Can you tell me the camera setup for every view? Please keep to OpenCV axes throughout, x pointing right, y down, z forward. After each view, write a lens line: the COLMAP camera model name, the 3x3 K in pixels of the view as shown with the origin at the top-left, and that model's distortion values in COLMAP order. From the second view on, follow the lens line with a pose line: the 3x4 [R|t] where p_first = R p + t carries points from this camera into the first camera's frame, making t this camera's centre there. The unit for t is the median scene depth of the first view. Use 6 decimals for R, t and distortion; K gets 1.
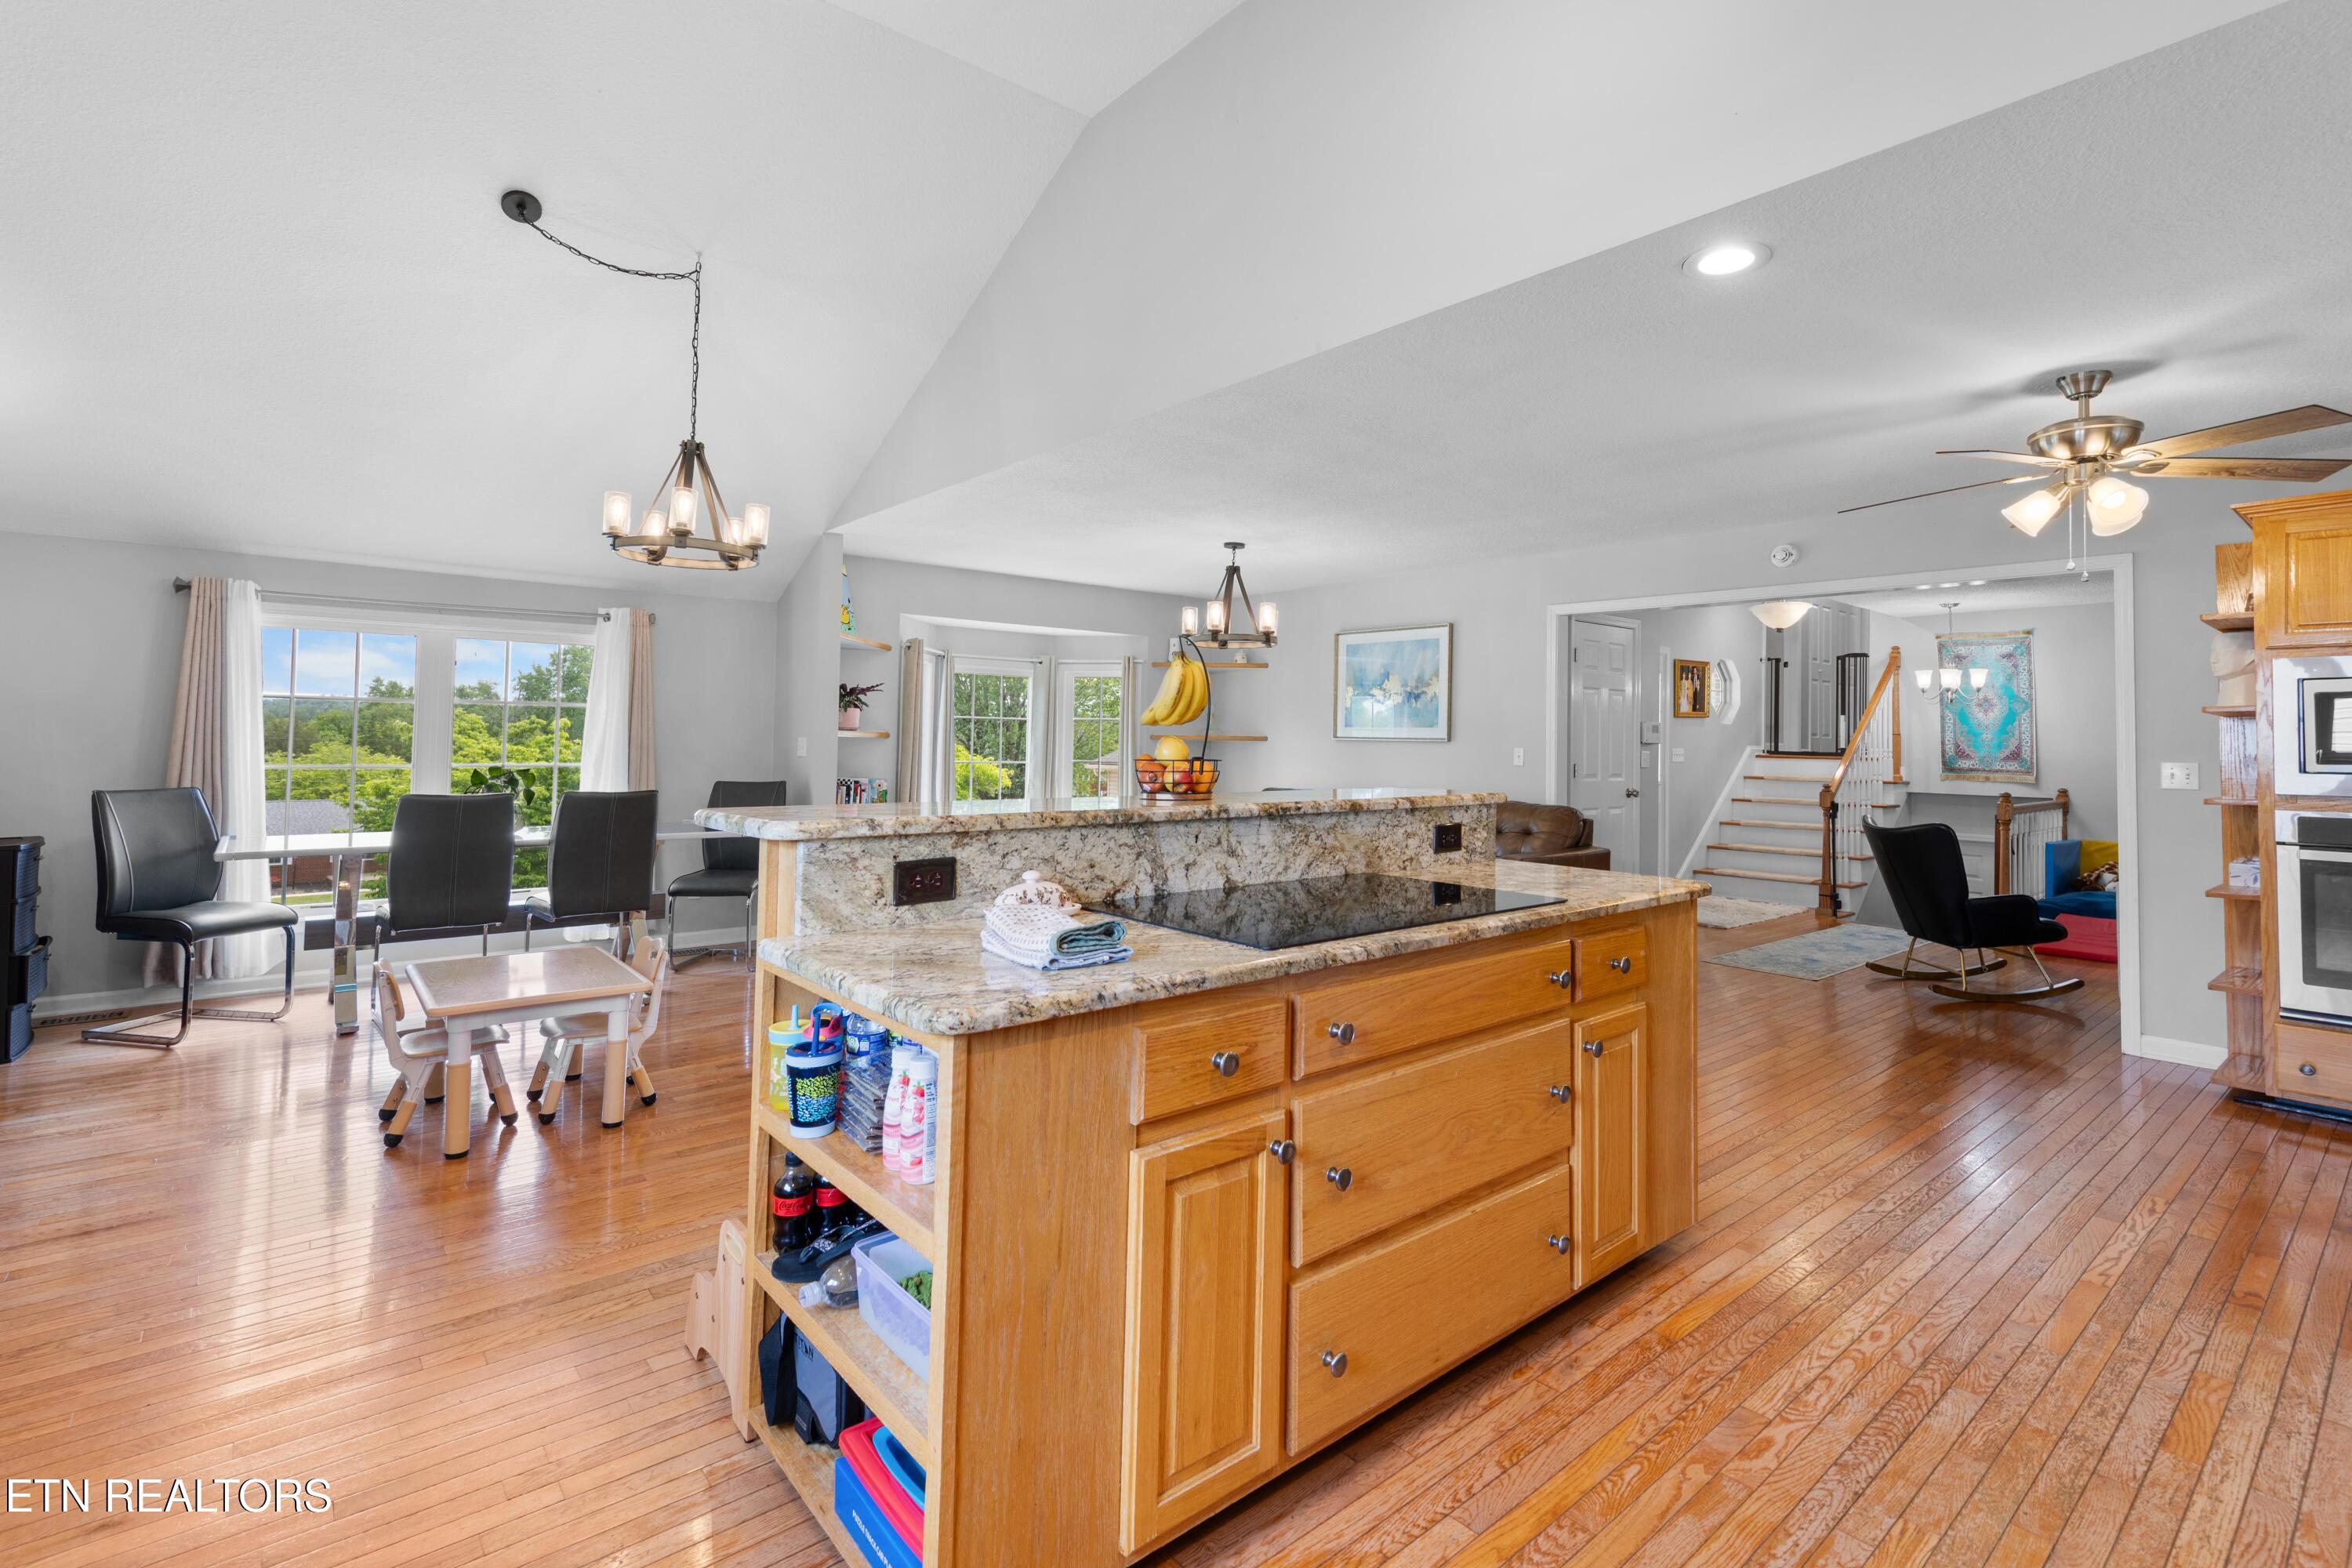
lens RADIAL K [[1067.7, 0, 1155.4], [0, 1067.7, 709.5], [0, 0, 1]] dist [0.004393, -0.000052]
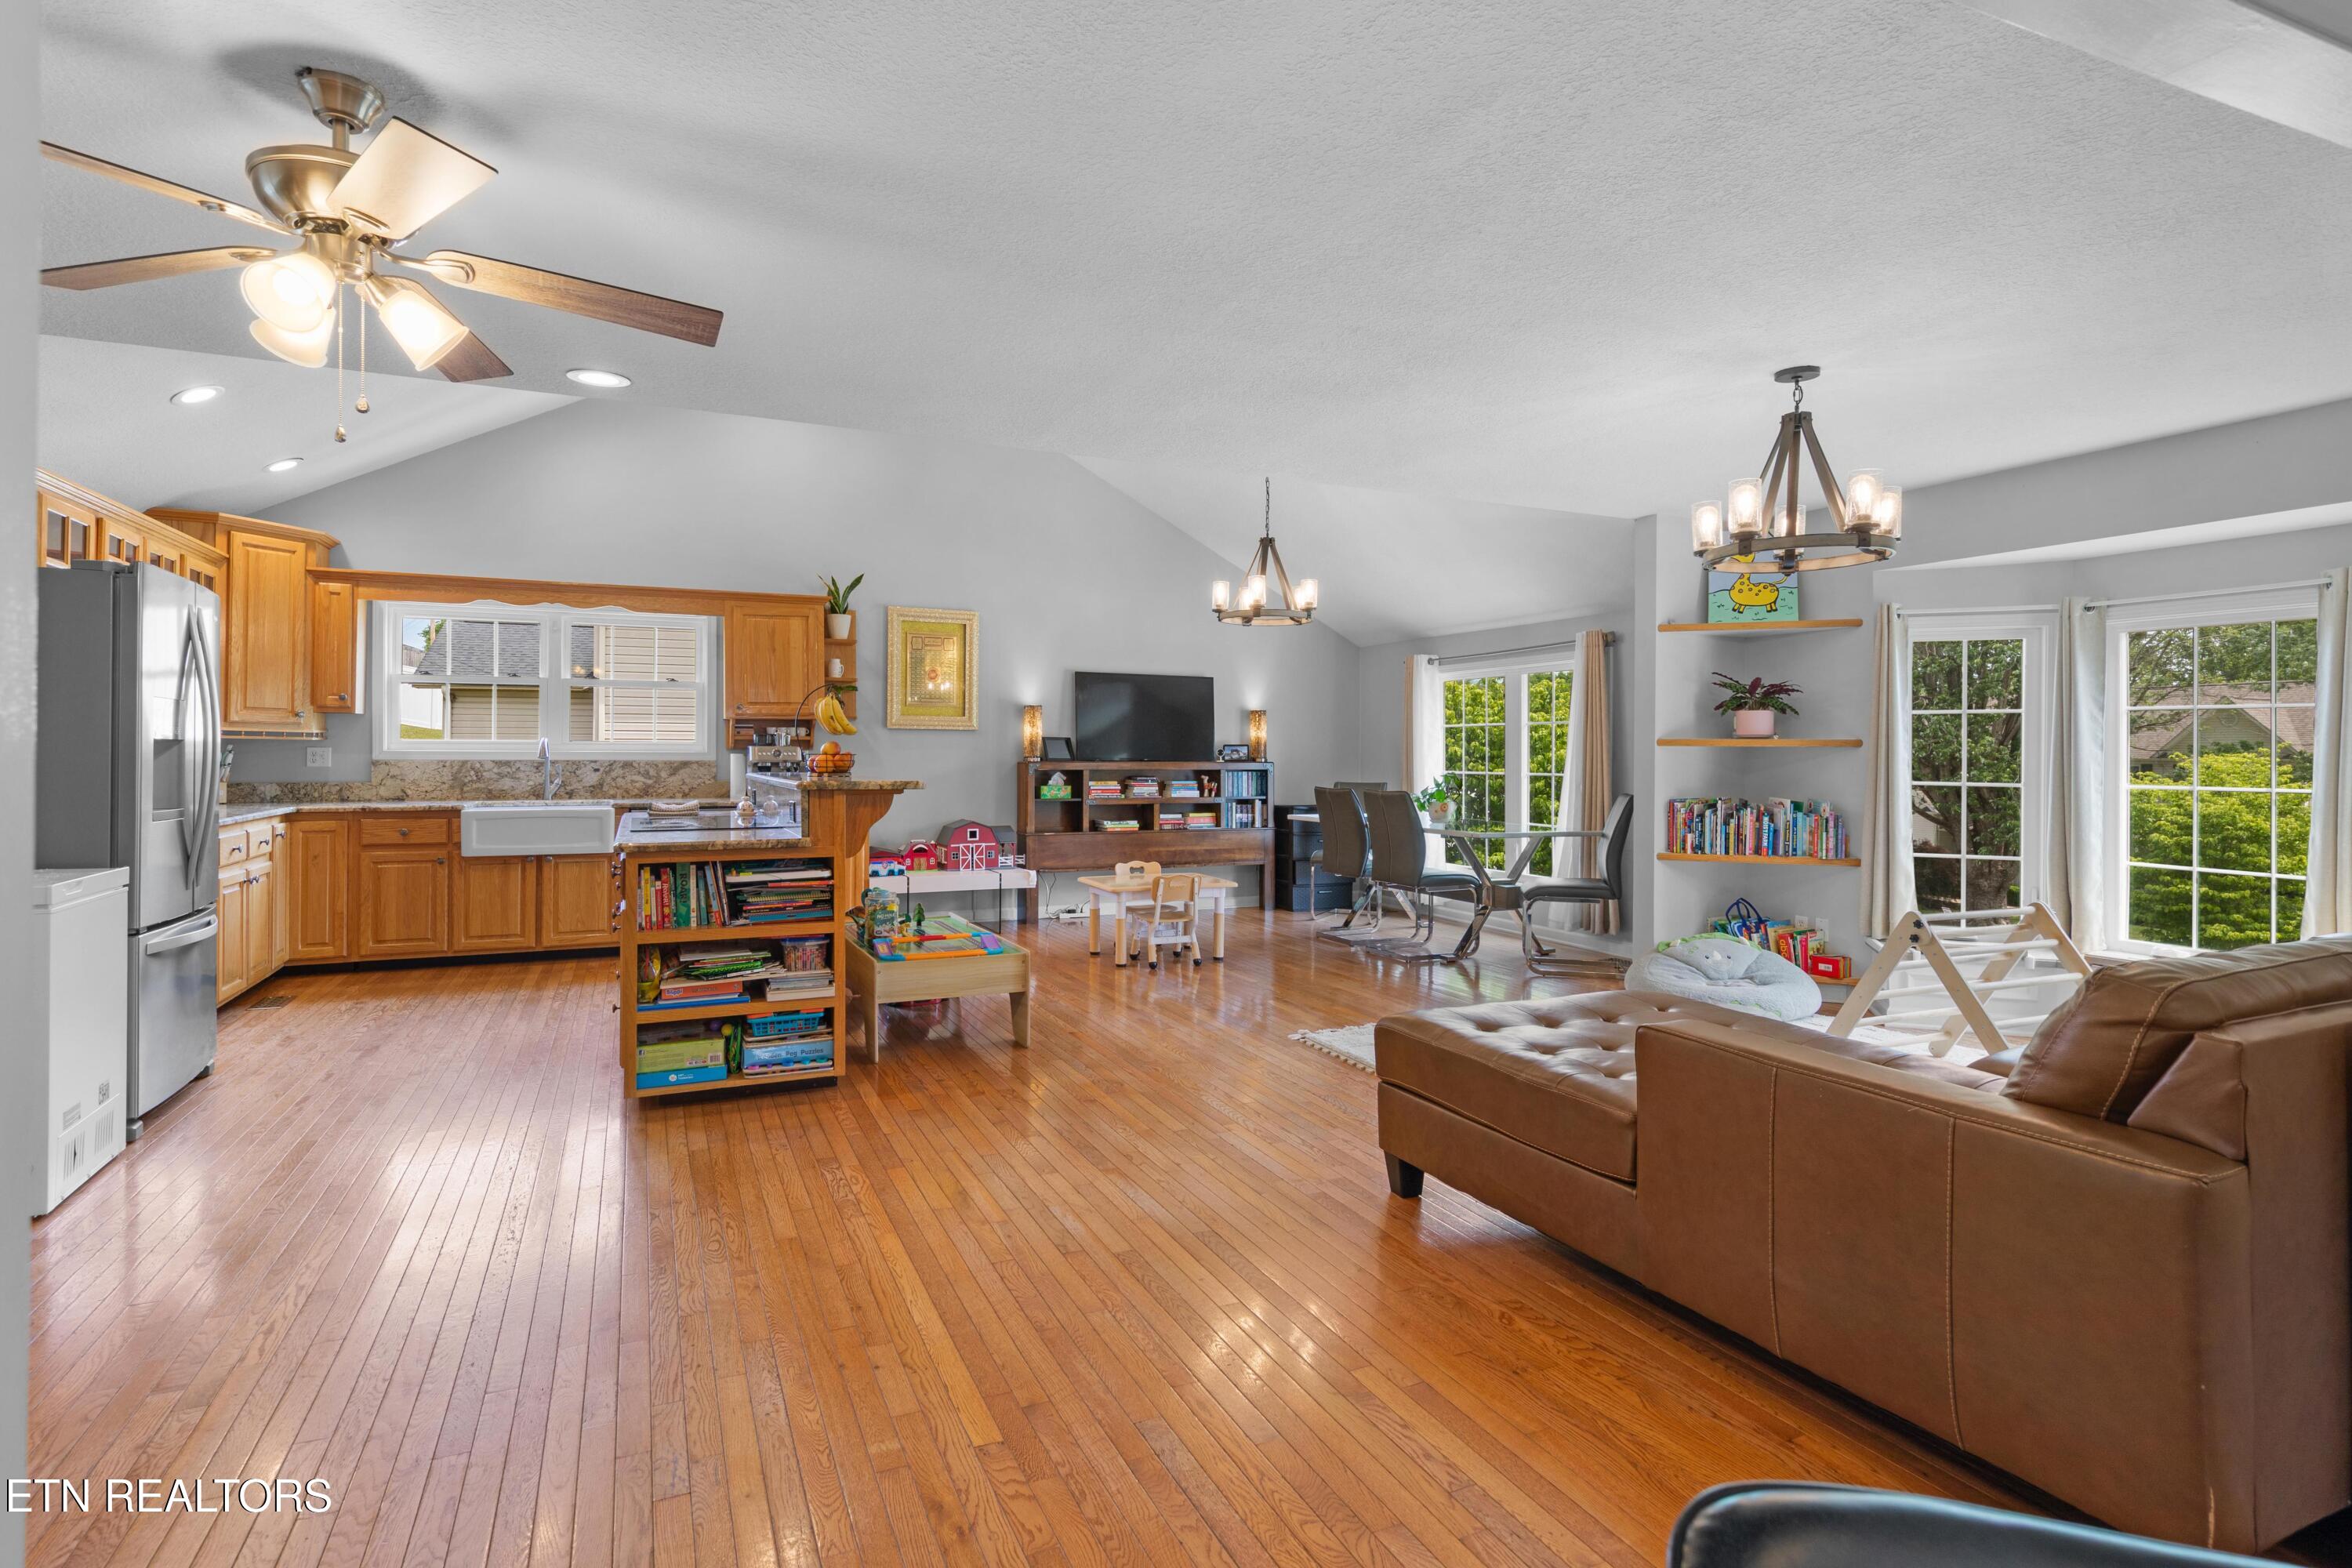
lens RADIAL K [[1161.5, 0, 1153.0], [0, 1161.5, 747.8], [0, 0, 1]] dist [0.006494, -0.000275]
pose [[-0.265443, -0.017206, -0.963973, 1.823301], [0.023390, 0.999432, -0.024280, 0.100668], [0.963843, -0.028992, -0.264890, 2.134641]]
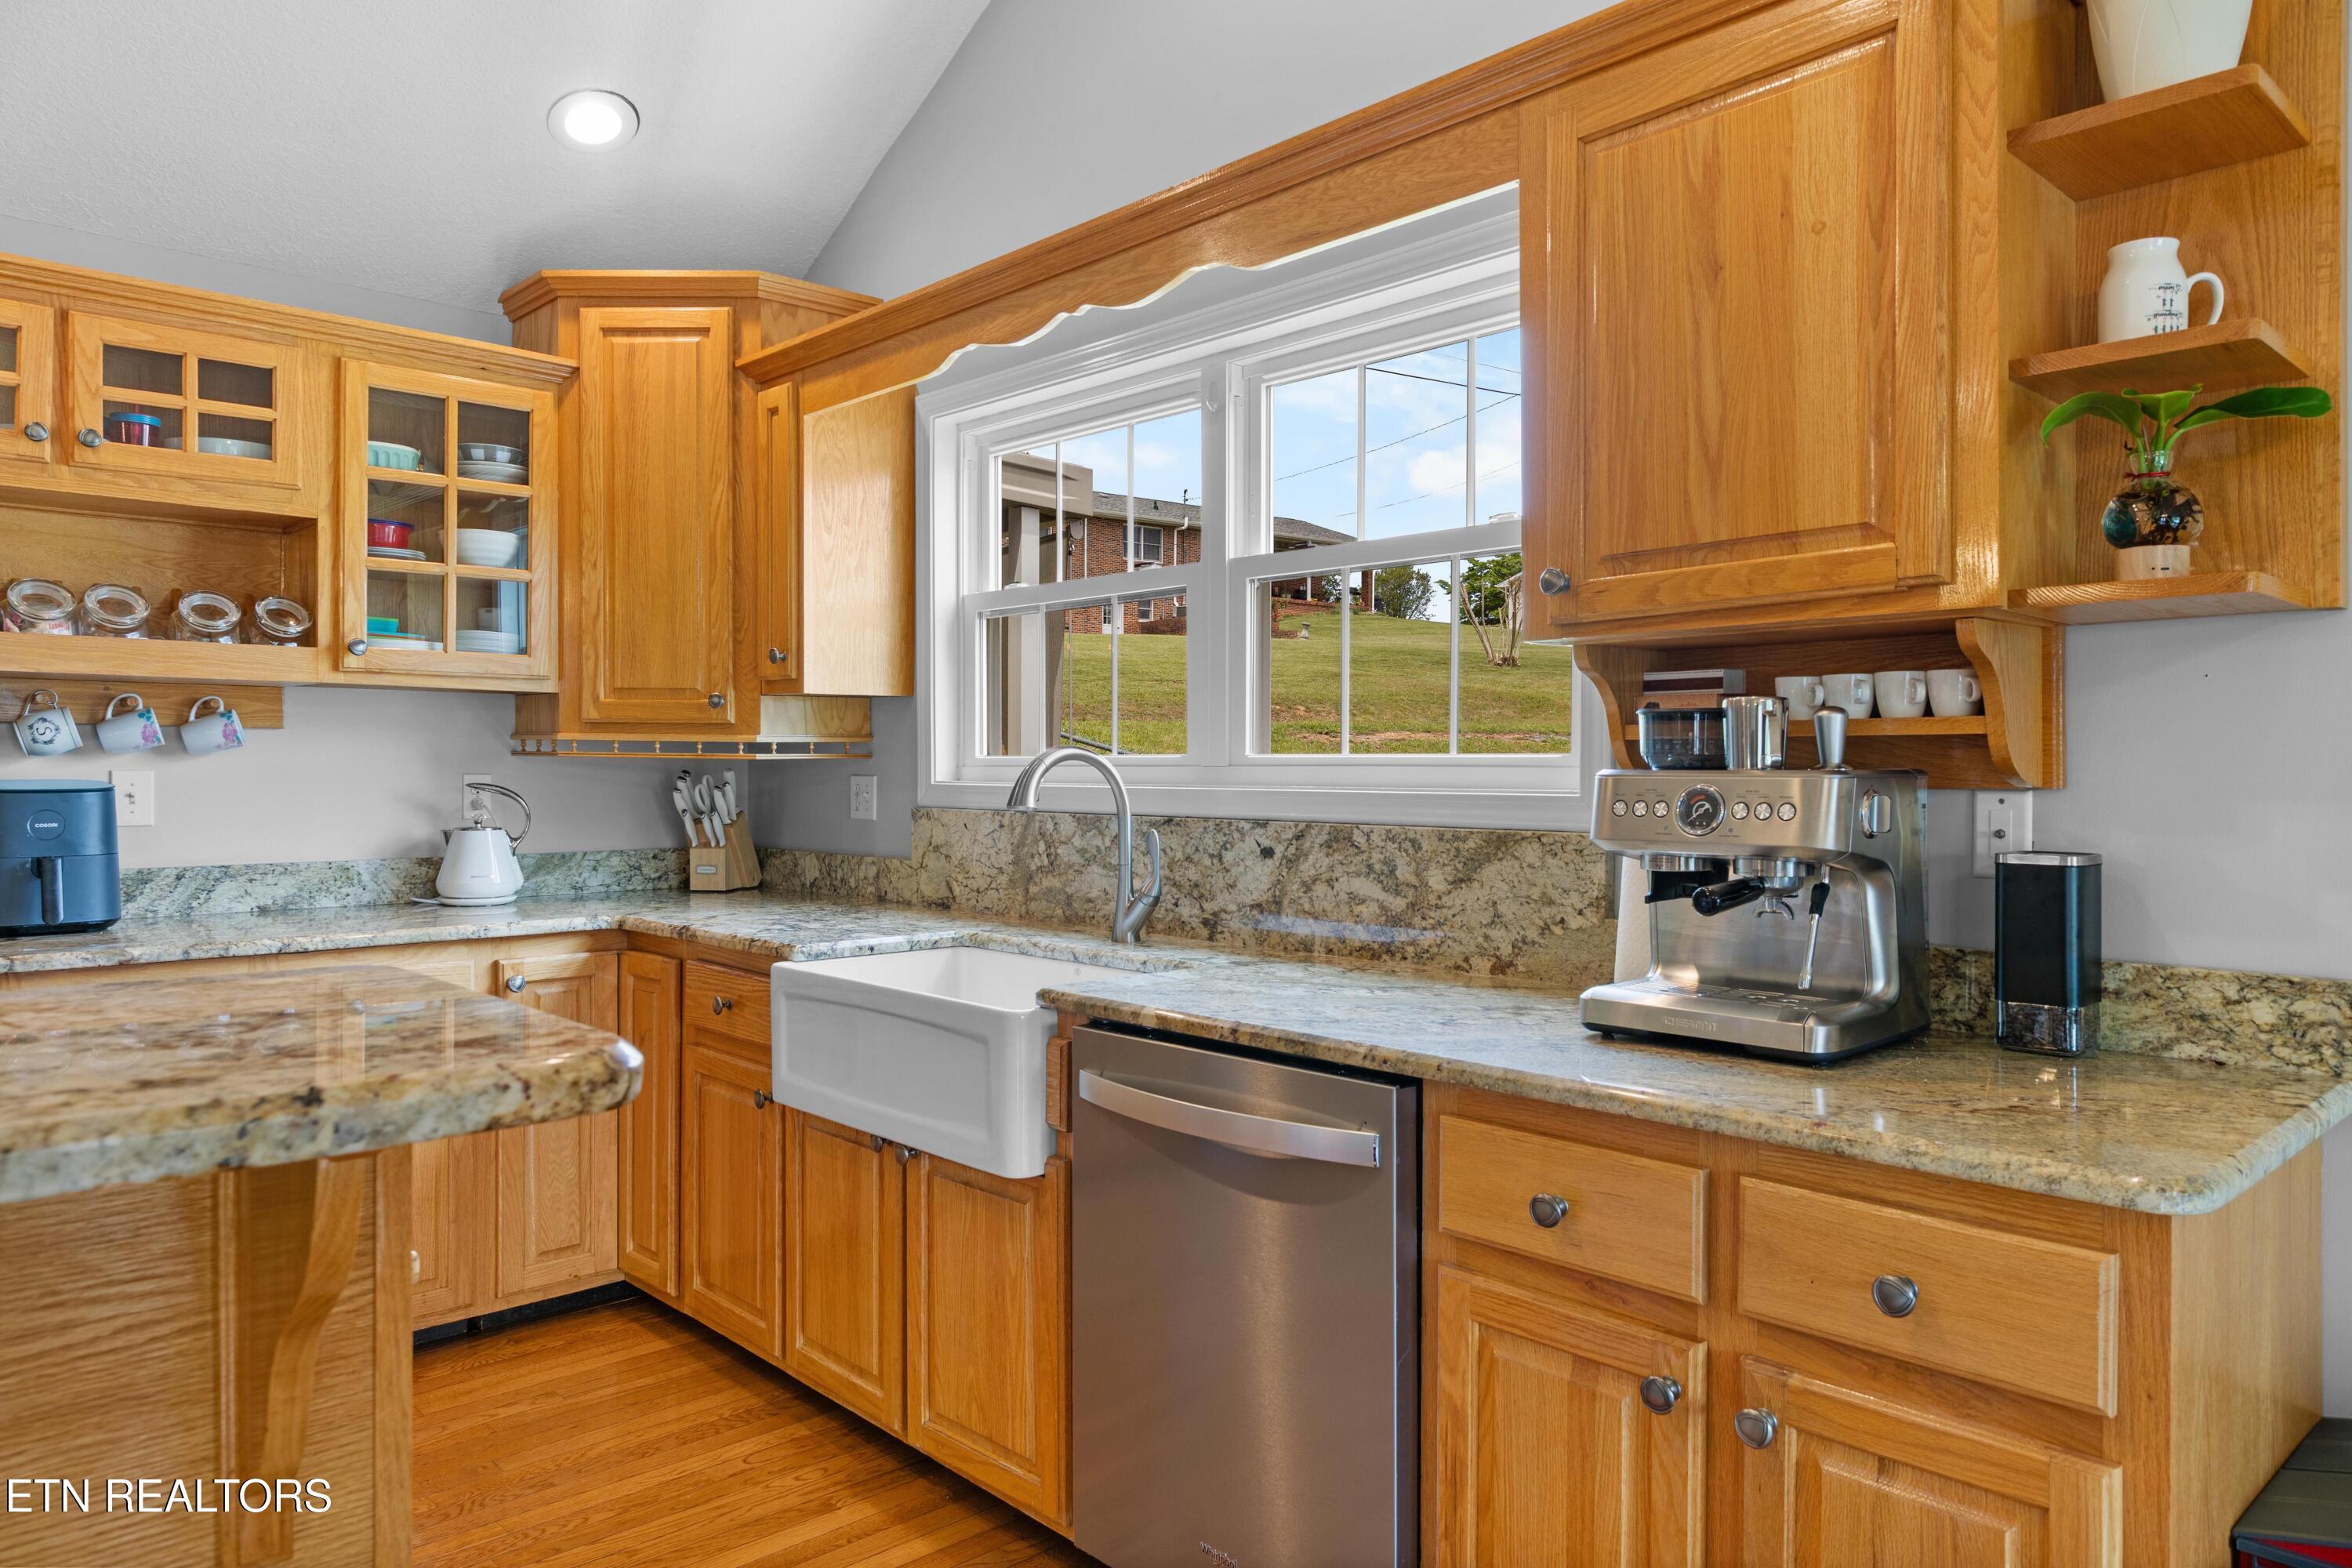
lens RADIAL K [[1528.2, 0, 1167.2], [0, 1528.2, 775.6], [0, 0, 1]] dist [0.002156, 0.007507]
pose [[-0.997659, -0.014603, -0.066809, -0.445315], [-0.012791, 0.999541, -0.027471, 0.028788], [0.067179, -0.026552, -0.997388, 1.153683]]
